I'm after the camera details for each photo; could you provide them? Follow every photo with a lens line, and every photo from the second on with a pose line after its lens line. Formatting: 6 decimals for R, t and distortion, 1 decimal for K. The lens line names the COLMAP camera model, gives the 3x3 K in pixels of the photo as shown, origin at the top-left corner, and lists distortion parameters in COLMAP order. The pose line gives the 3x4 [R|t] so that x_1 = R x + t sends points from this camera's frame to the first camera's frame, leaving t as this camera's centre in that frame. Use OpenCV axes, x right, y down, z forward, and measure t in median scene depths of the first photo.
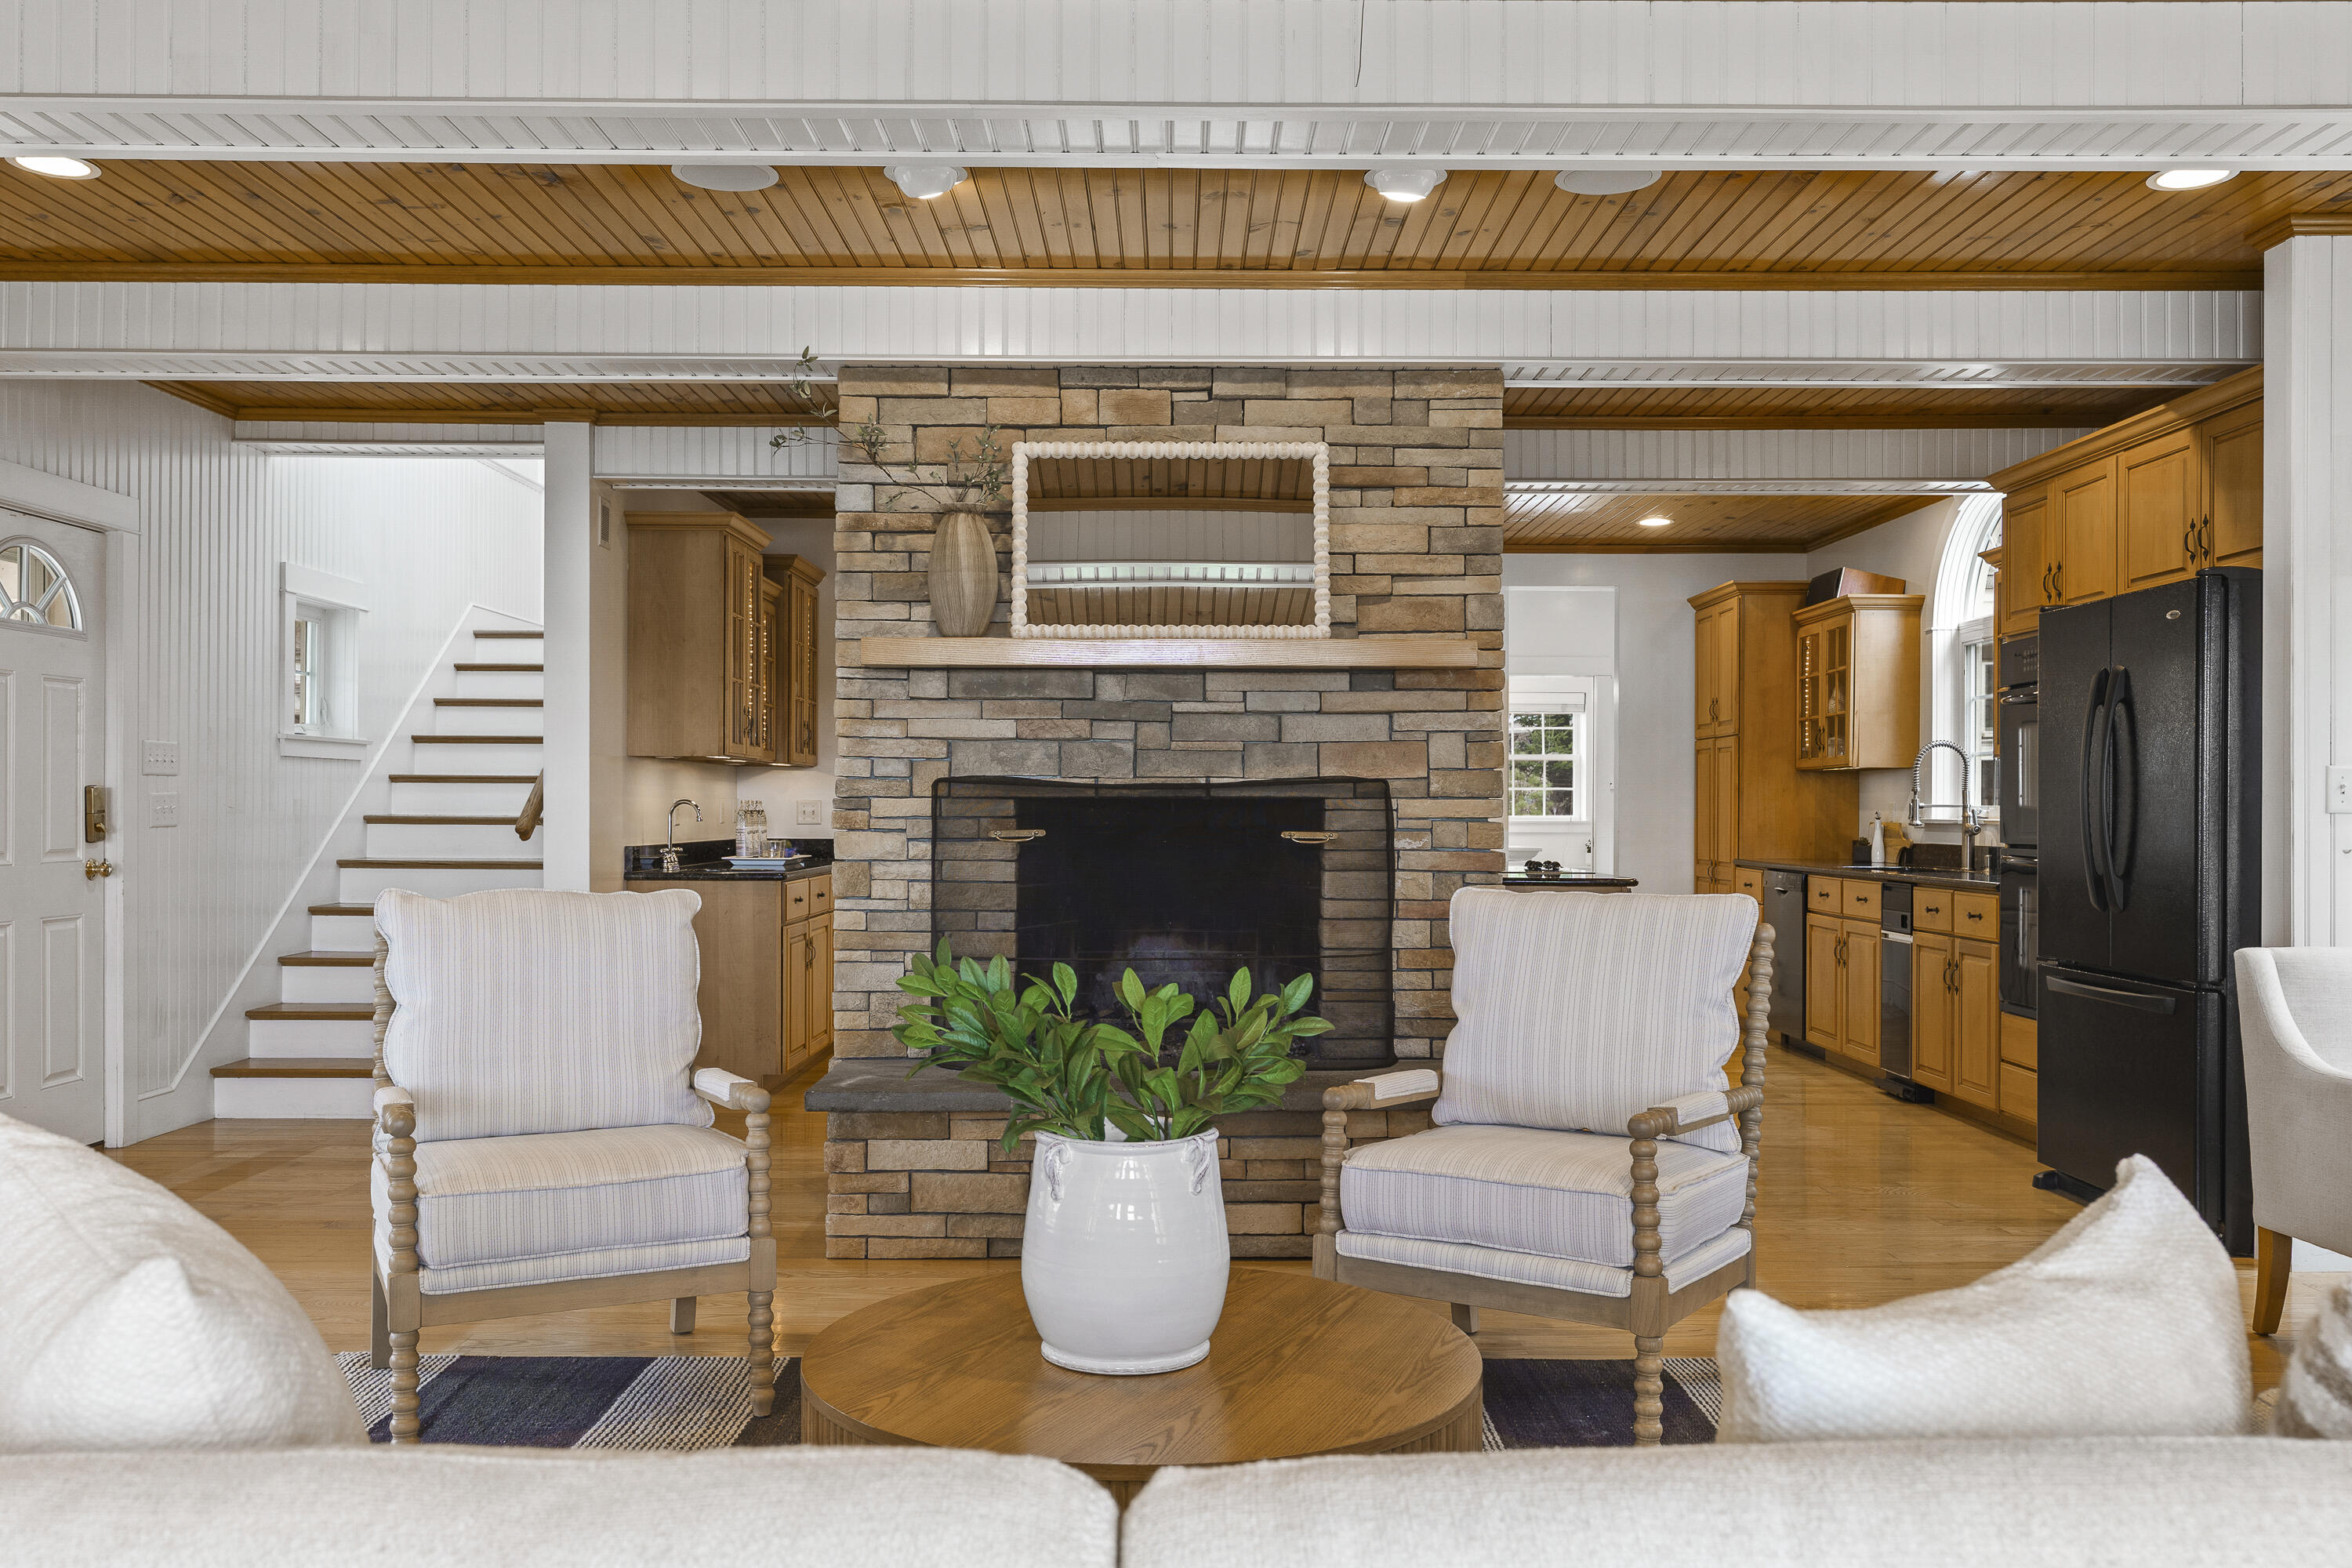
lens RADIAL K [[1827.4, 0, 1172.8], [0, 1827.4, 798.3], [0, 0, 1]] dist [0.022219, -0.001502]
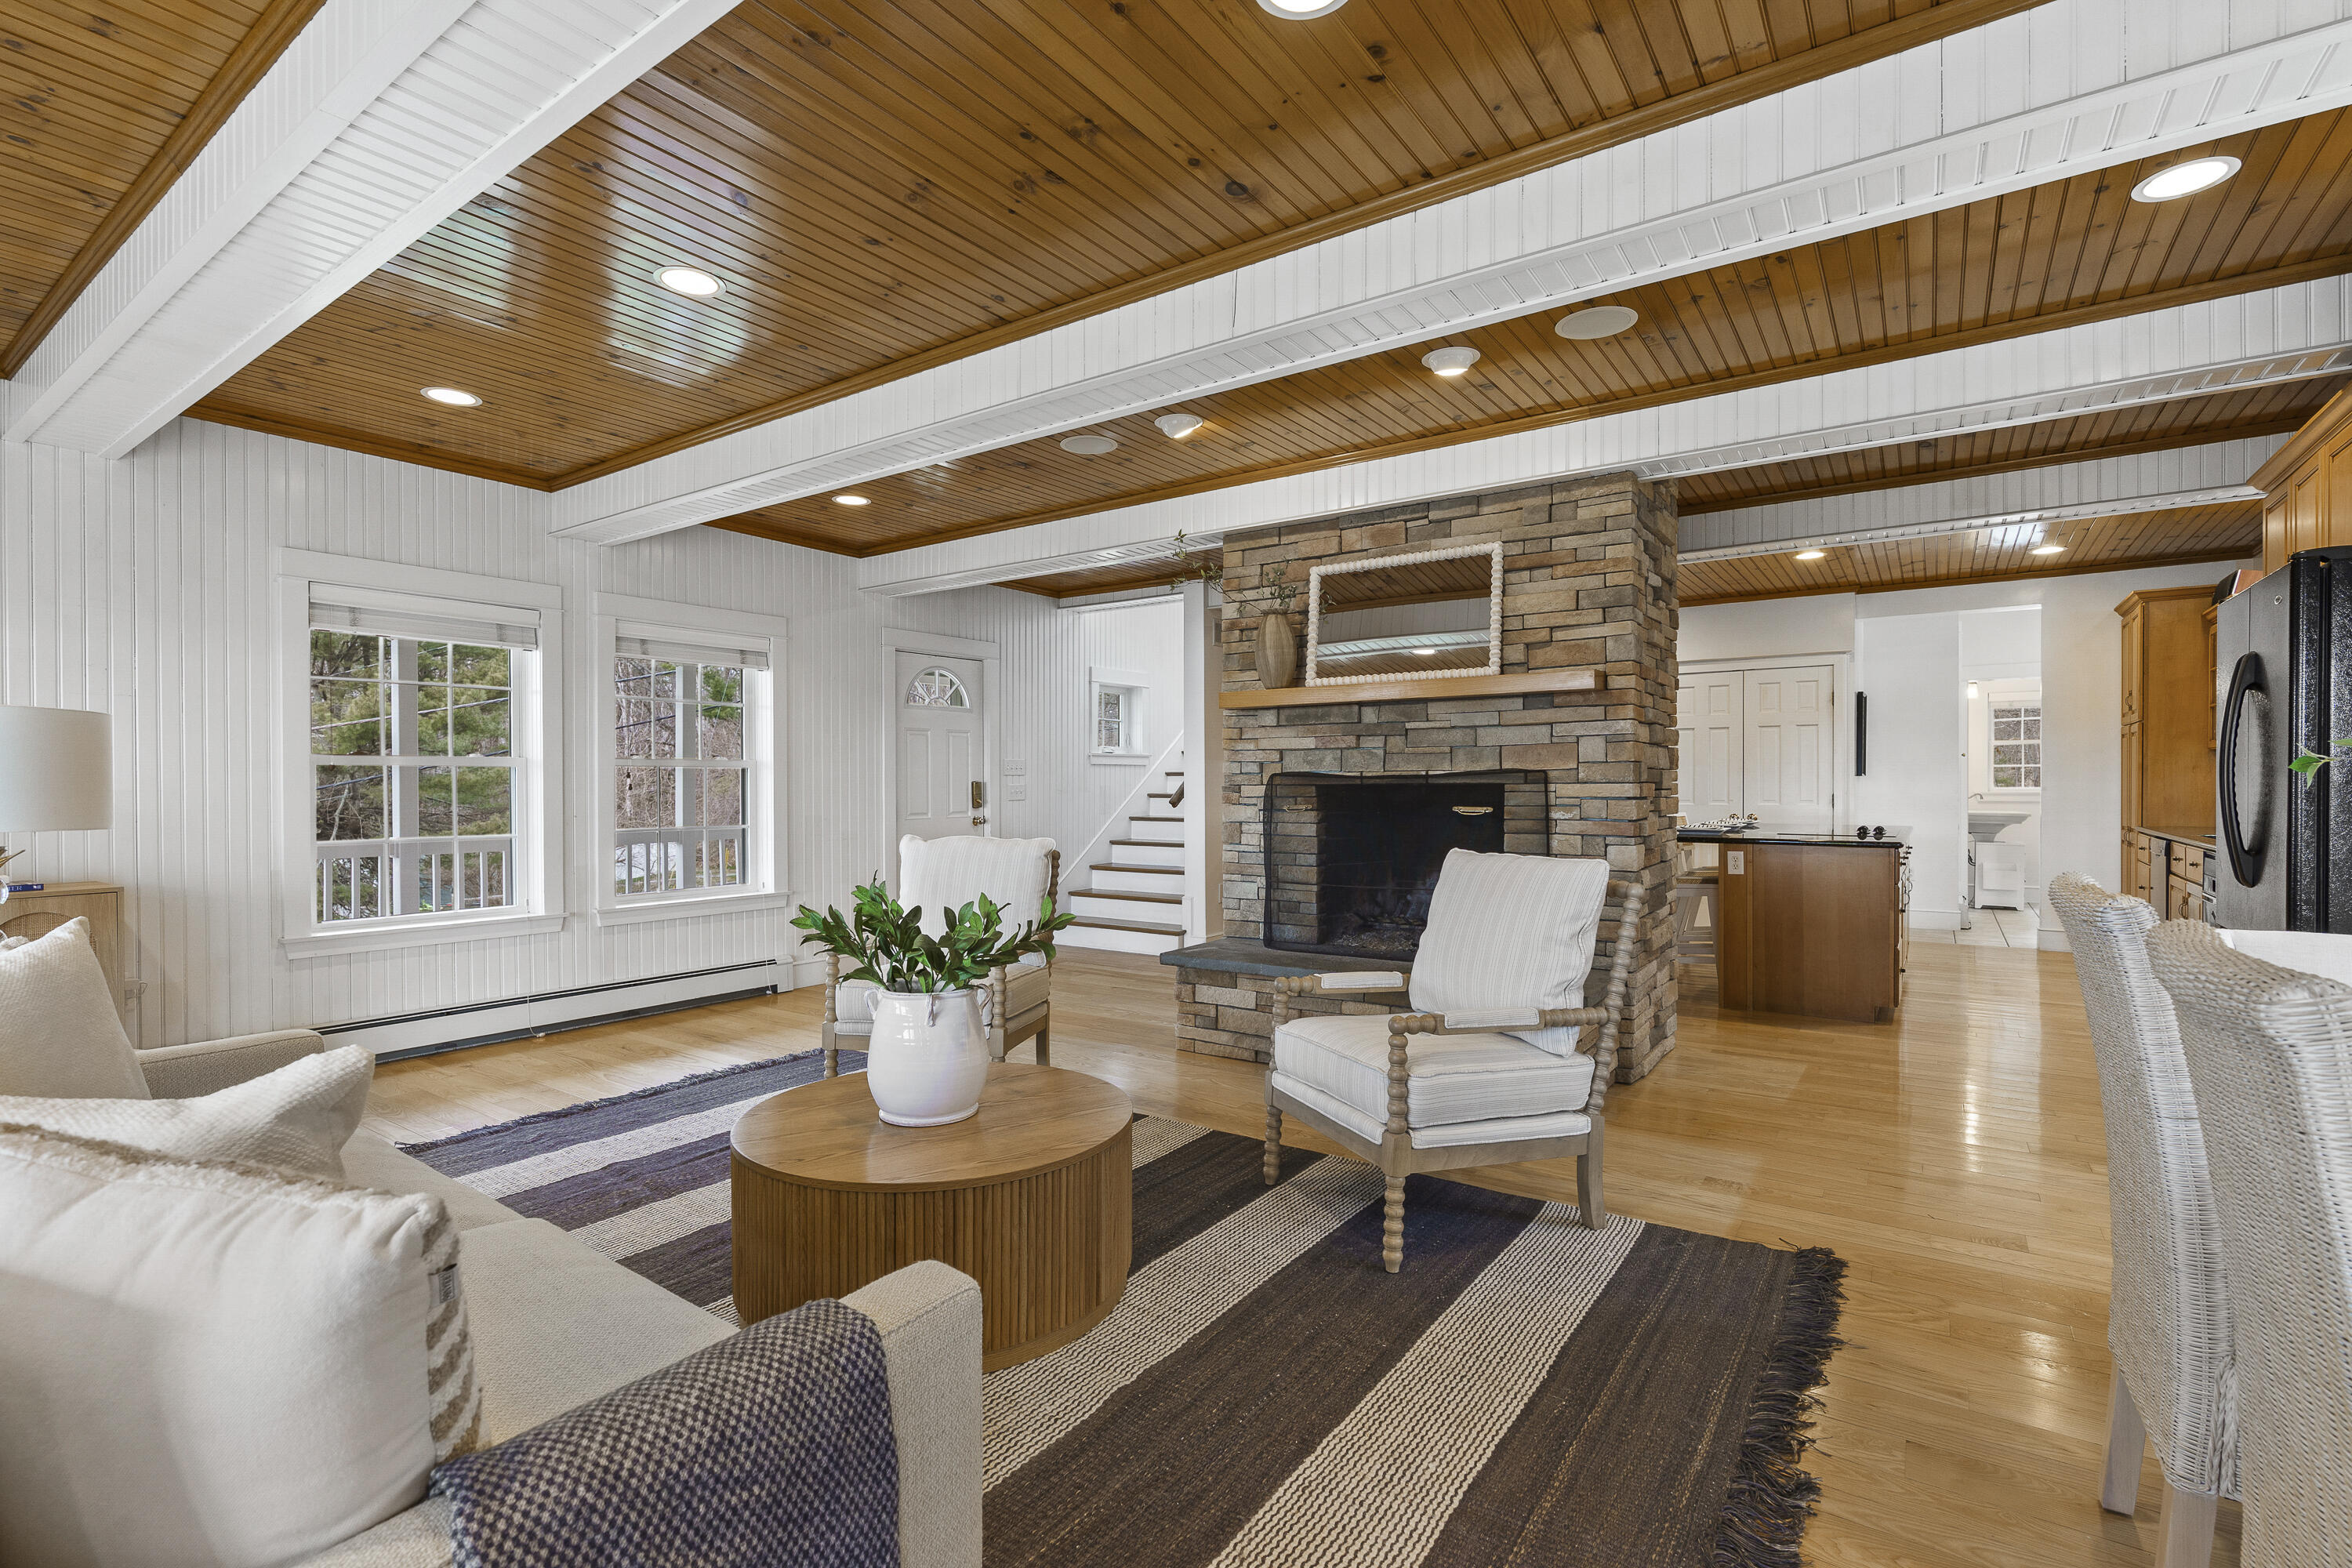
lens RADIAL K [[1072.1, 0, 1178.3], [0, 1072.1, 786.1], [0, 0, 1]] dist [-0.004283, 0.000982]
pose [[0.820038, -0.006253, -0.572275, 0.360701], [0.010883, 0.999930, 0.004668, -0.004949], [0.572205, -0.010056, 0.820049, 0.144471]]
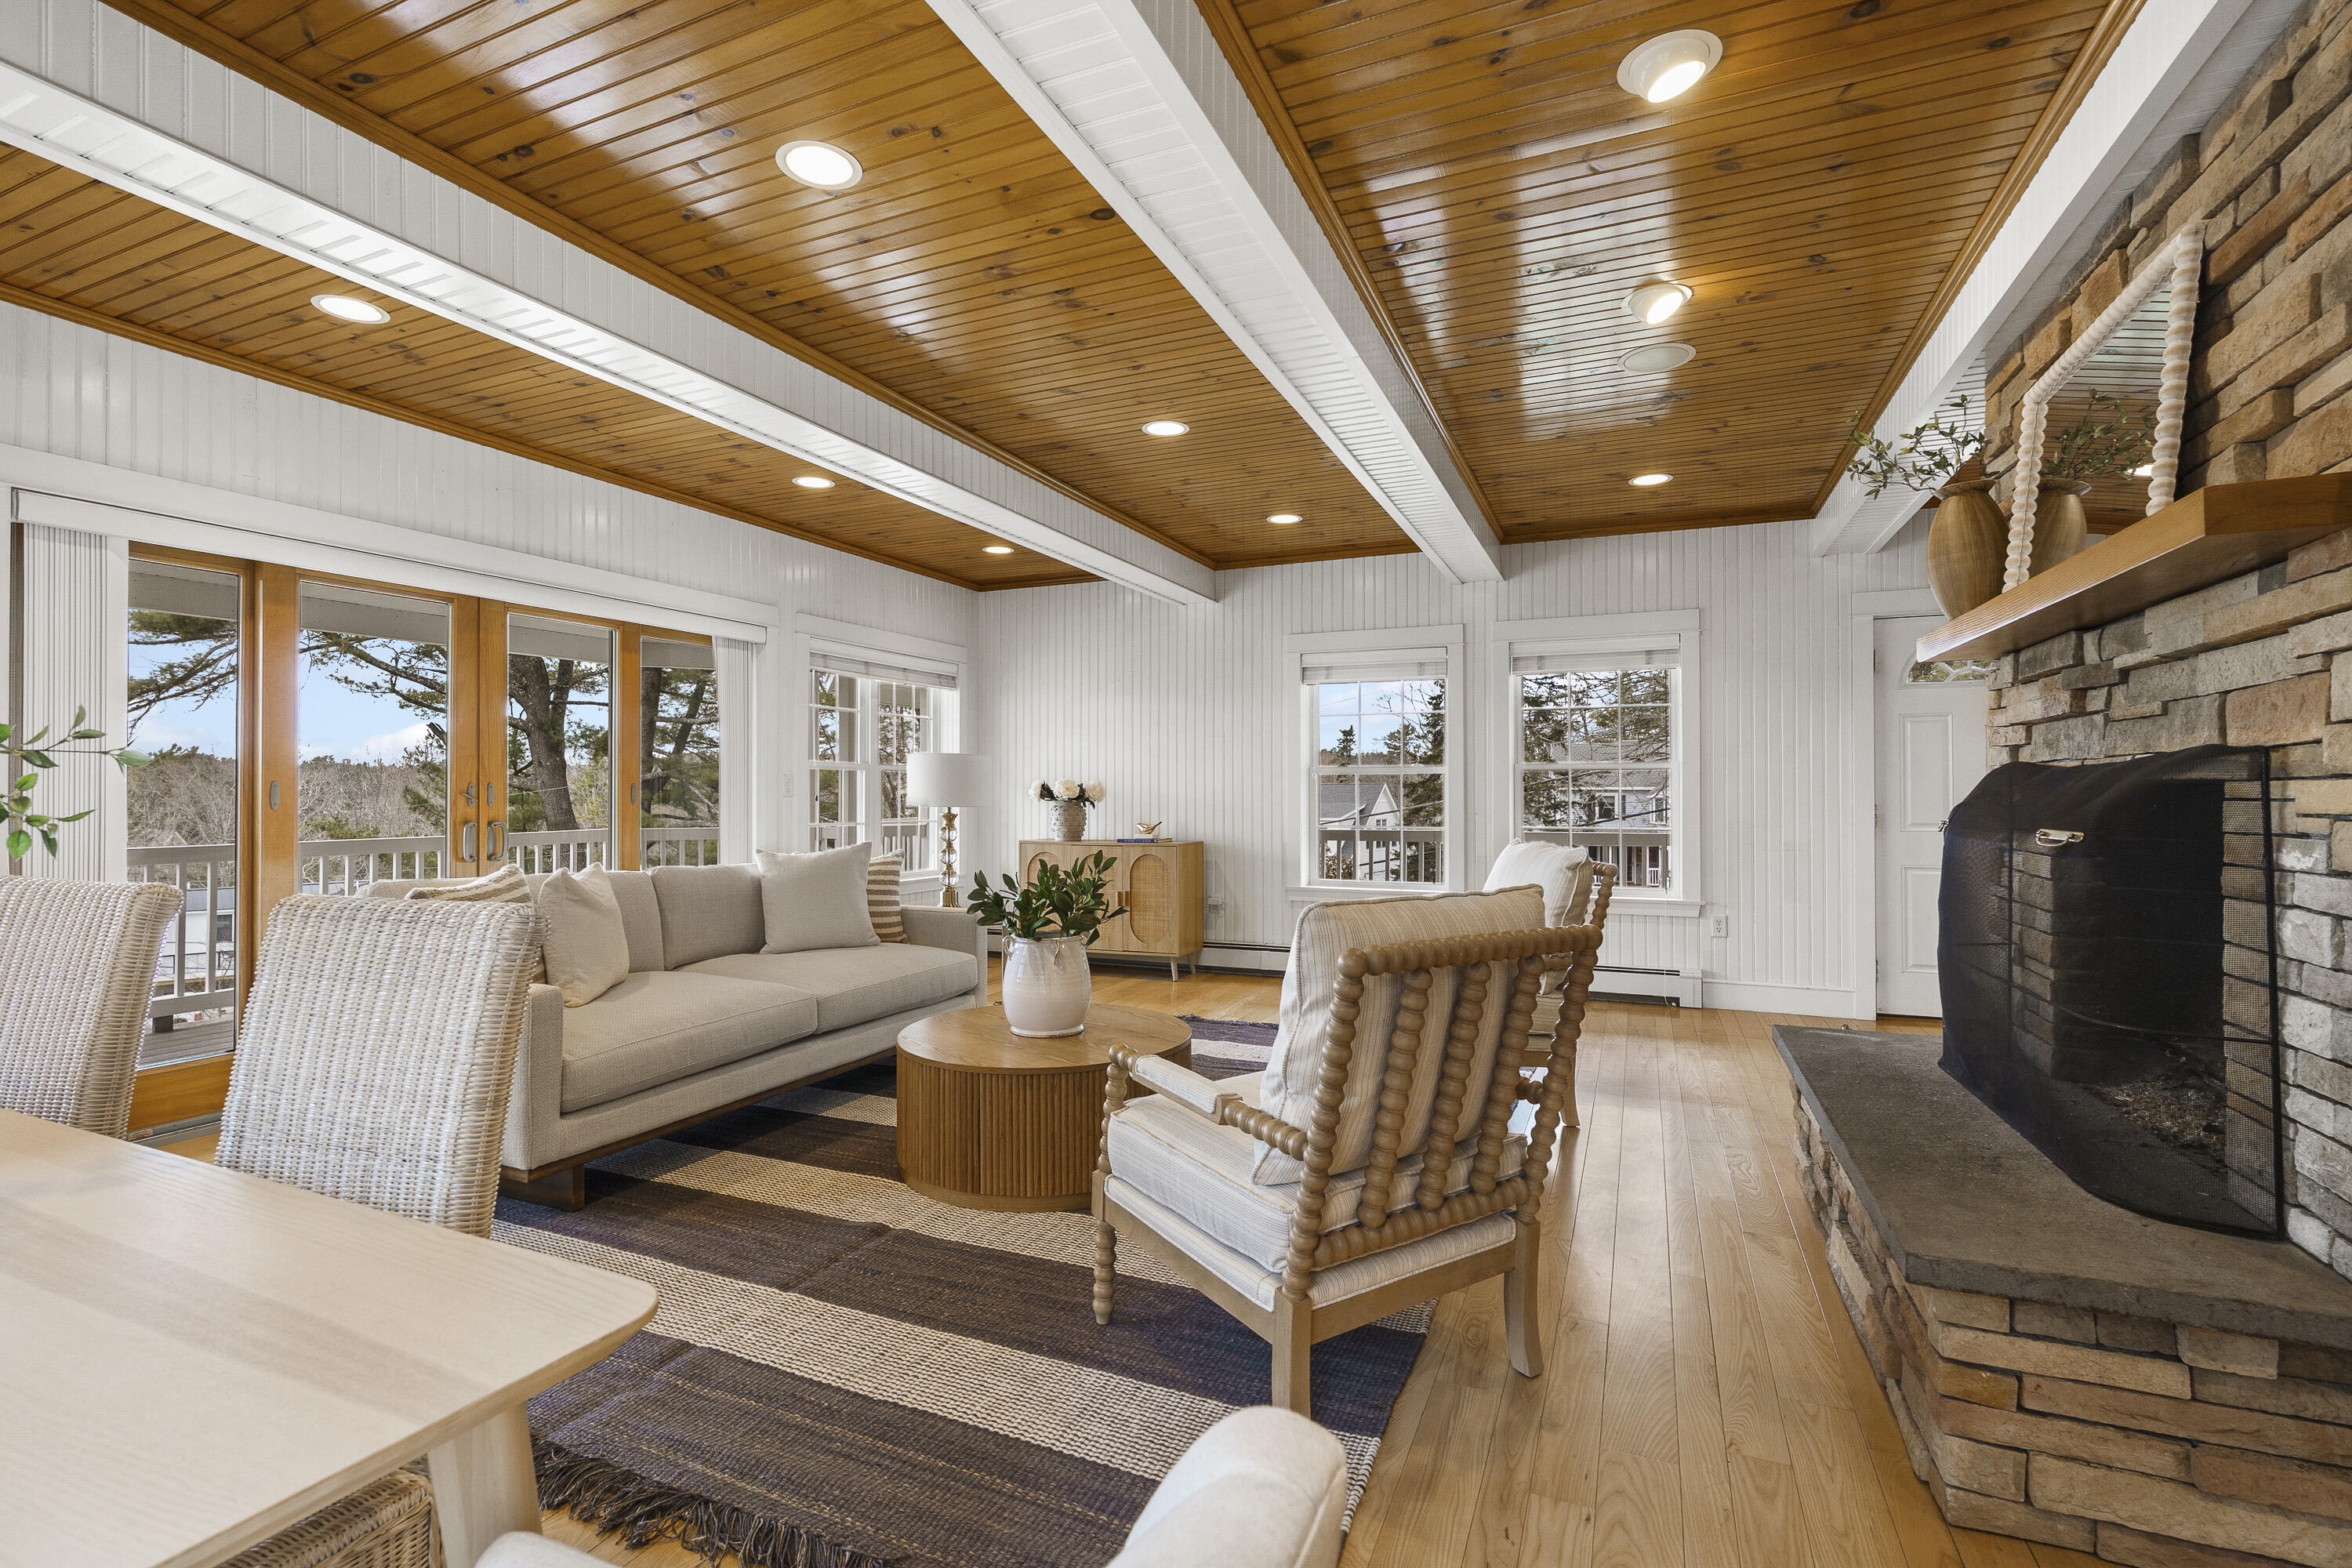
lens RADIAL K [[1072.1, 0, 1167.3], [0, 1072.1, 774.9], [0, 0, 1]] dist [-0.004283, 0.000982]
pose [[-0.397651, -0.018255, -0.917355, 0.563164], [0.006880, 0.999715, -0.022876, 0.003989], [0.917511, -0.015408, -0.397411, 0.812512]]
